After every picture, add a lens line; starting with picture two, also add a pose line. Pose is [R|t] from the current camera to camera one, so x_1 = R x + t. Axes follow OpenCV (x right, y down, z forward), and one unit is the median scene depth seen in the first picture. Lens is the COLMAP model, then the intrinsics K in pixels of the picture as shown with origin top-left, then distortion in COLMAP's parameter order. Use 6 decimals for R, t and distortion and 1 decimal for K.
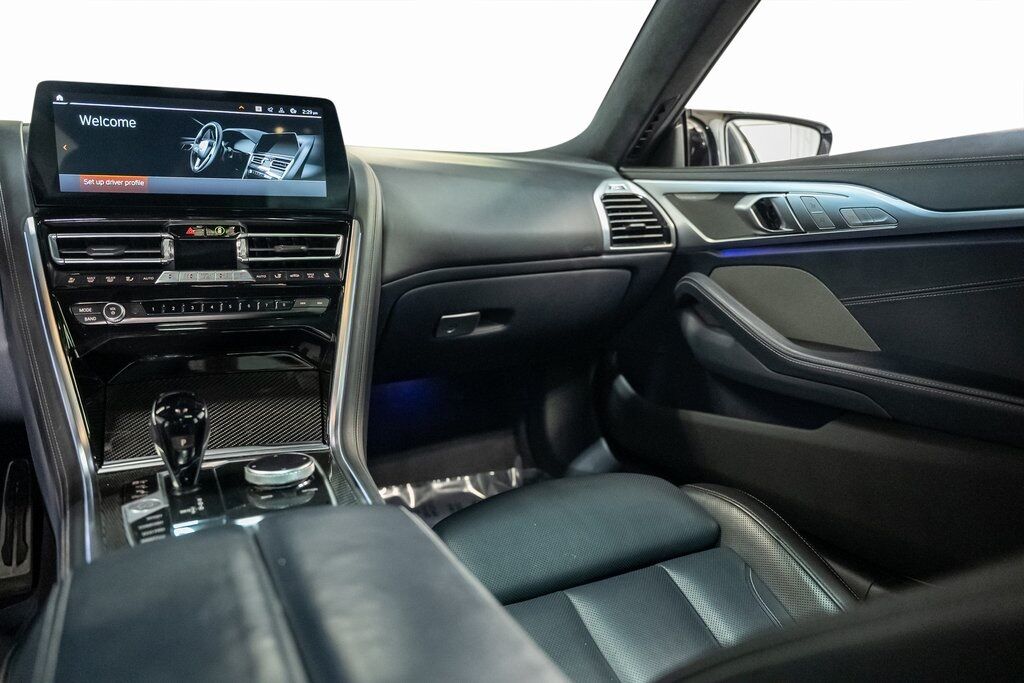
lens RADIAL K [[688.4, 0, 520.0], [0, 688.4, 347.7], [0, 0, 1]] dist [0.001473, -0.008068]
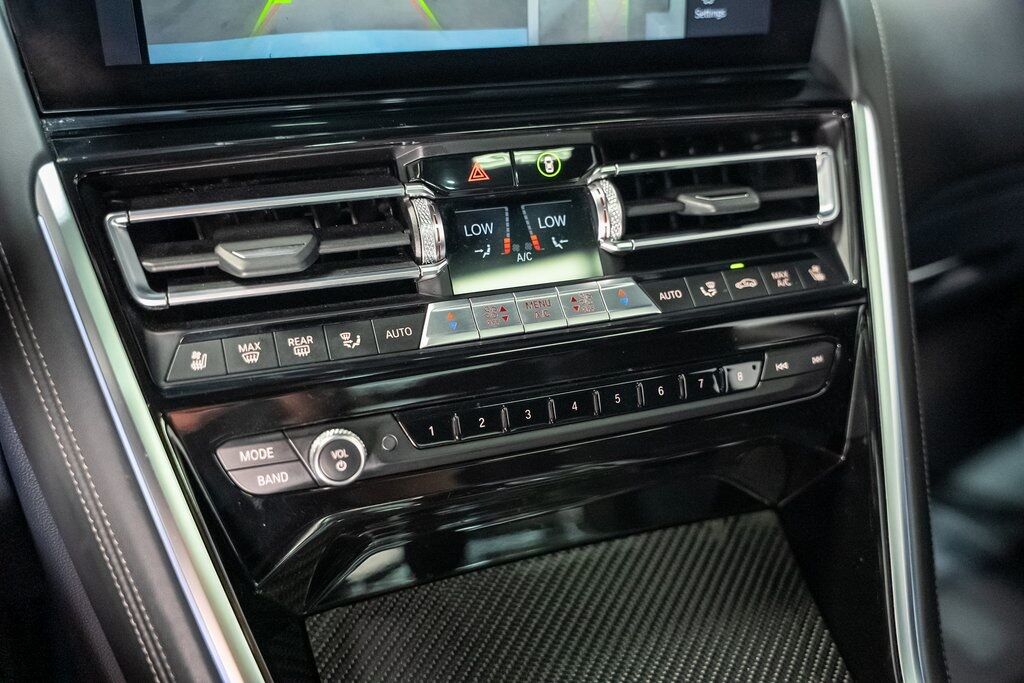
lens RADIAL K [[978.7, 0, 518.2], [0, 978.7, 337.3], [0, 0, 1]] dist [0.000706, 0.000000]
pose [[0.999920, -0.006224, -0.010993, -0.410440], [0.008627, 0.972143, 0.234229, -0.185060], [0.009229, -0.234305, 0.972119, 0.449247]]
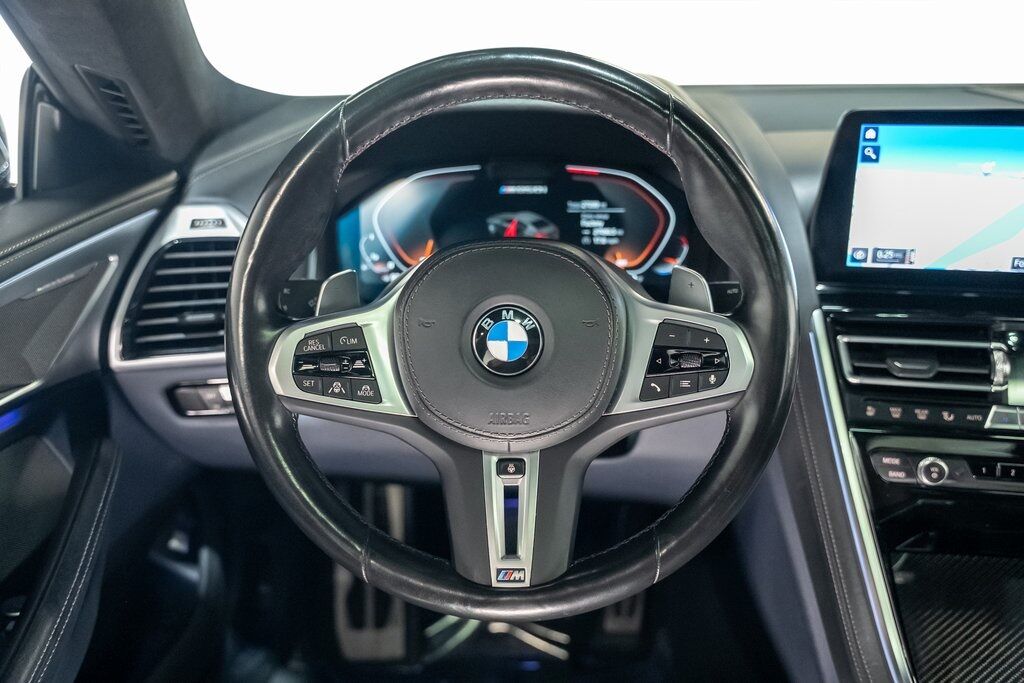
lens RADIAL K [[978.7, 0, 501.4], [0, 978.7, 349.8], [0, 0, 1]] dist [0.000706, 0.000000]
pose [[0.856862, 0.162056, -0.489414, -0.413835], [-0.069871, 0.977056, 0.201196, -0.283469], [0.510790, -0.138201, 0.848525, -0.041765]]
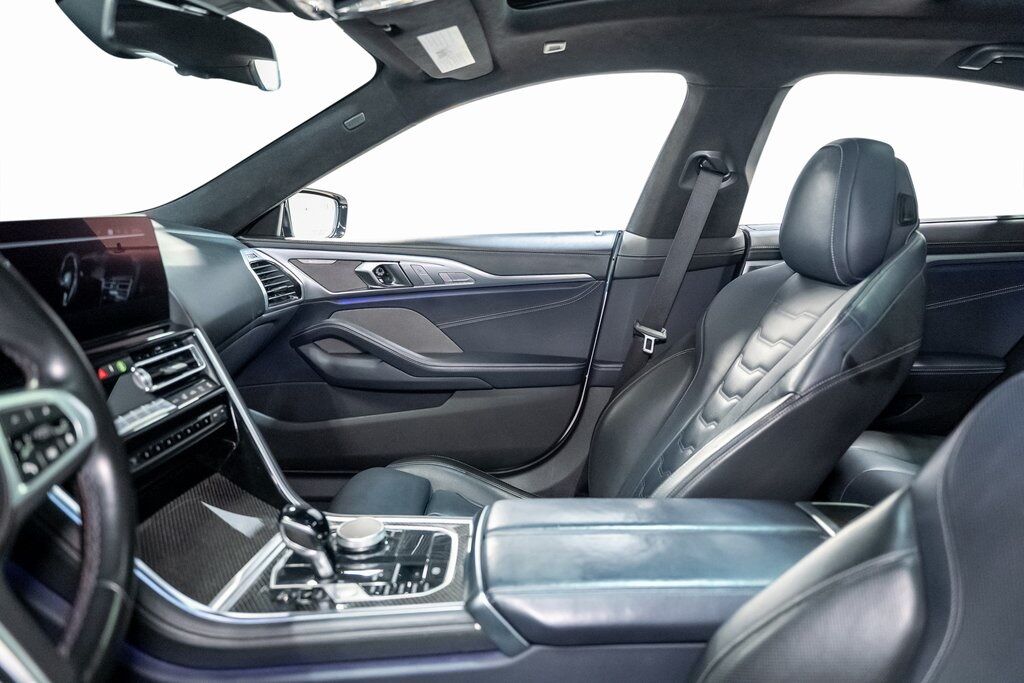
lens RADIAL K [[688.4, 0, 509.8], [0, 688.4, 339.8], [0, 0, 1]] dist [0.001473, -0.008068]
pose [[0.469873, -0.180419, 0.864100, -0.924466], [0.146966, 0.981217, 0.124957, -0.226631], [-0.870414, 0.068279, 0.487563, 0.049810]]
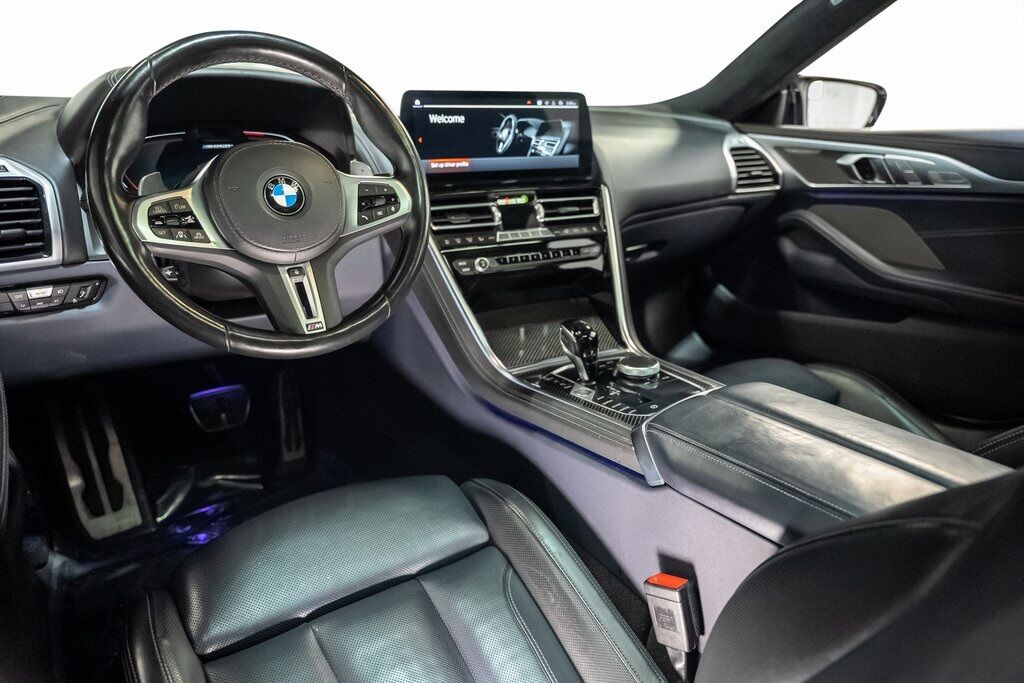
lens RADIAL K [[688.4, 0, 514.9], [0, 688.4, 344.2], [0, 0, 1]] dist [0.001473, -0.008068]
pose [[0.992107, -0.043815, 0.117487, -0.578077], [0.025033, 0.987311, 0.156814, -0.091333], [-0.122867, -0.152635, 0.980615, -0.359118]]
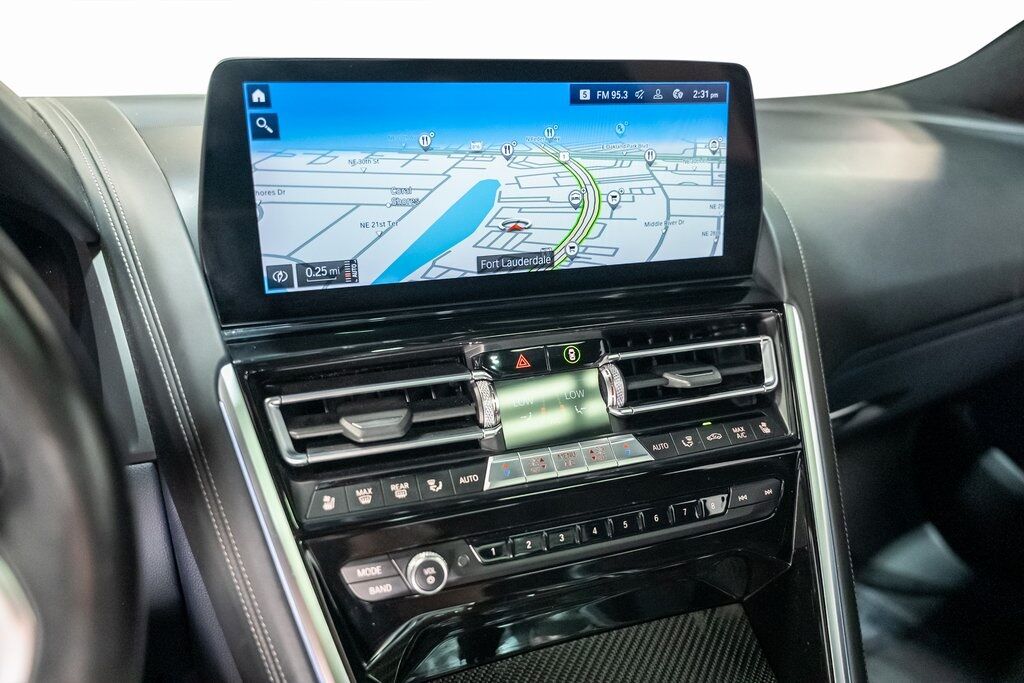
lens RADIAL K [[788.0, 0, 513.9], [0, 788.0, 340.6], [0, 0, 1]] dist [0.008130, -0.005730]
pose [[0.999850, -0.014883, -0.008892, -0.434343], [0.015813, 0.993144, 0.115827, -0.226627], [0.007107, -0.115950, 0.993230, 0.397120]]
